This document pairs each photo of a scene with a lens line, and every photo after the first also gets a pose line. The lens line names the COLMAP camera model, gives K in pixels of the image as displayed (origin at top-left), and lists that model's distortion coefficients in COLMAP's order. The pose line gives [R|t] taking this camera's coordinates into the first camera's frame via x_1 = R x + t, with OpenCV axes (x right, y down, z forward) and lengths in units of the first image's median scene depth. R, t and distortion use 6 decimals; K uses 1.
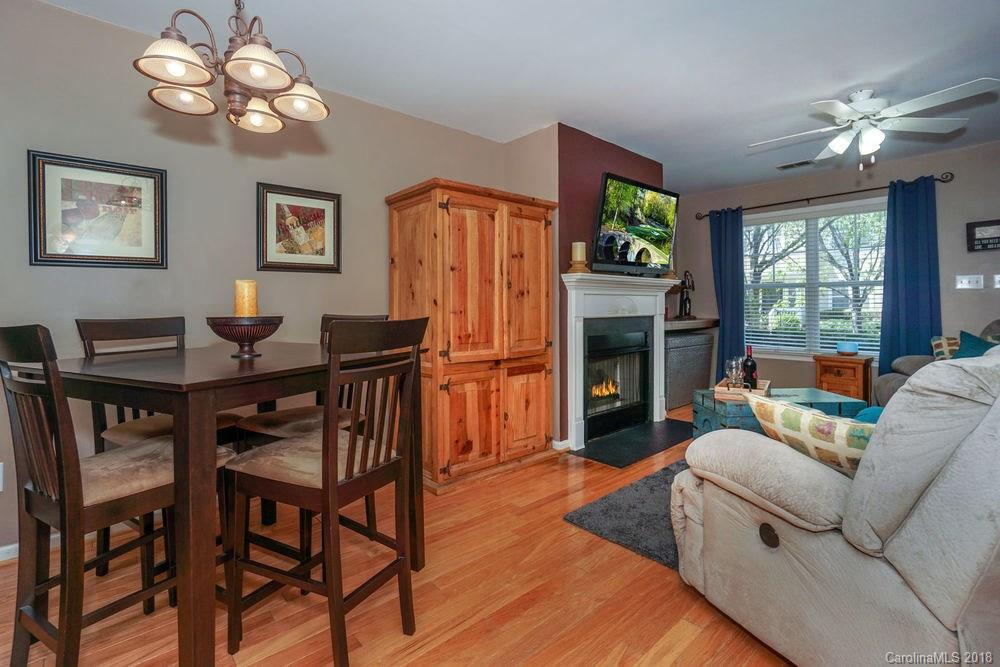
lens RADIAL K [[454.5, 0, 488.2], [0, 454.5, 301.0], [0, 0, 1]] dist [-0.031908, 0.013312]
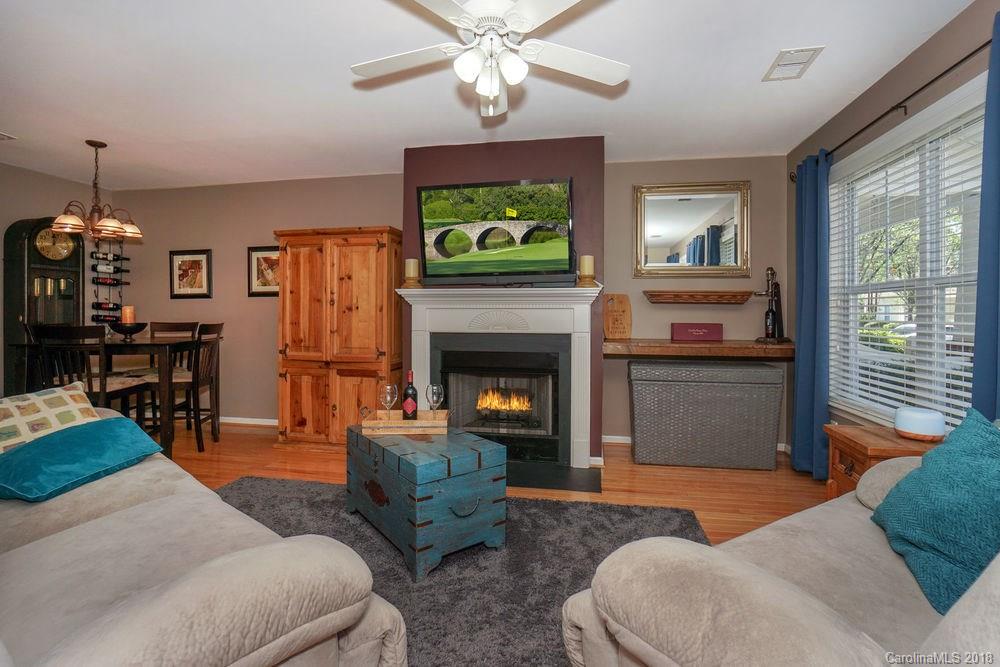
lens RADIAL K [[451.8, 0, 502.9], [0, 451.8, 314.3], [0, 0, 1]] dist [-0.001724, 0.000281]
pose [[0.626211, 0.007615, -0.779616, 1.161608], [0.000624, 0.999947, 0.010269, -0.013490], [0.779653, -0.006917, 0.626173, 0.521209]]
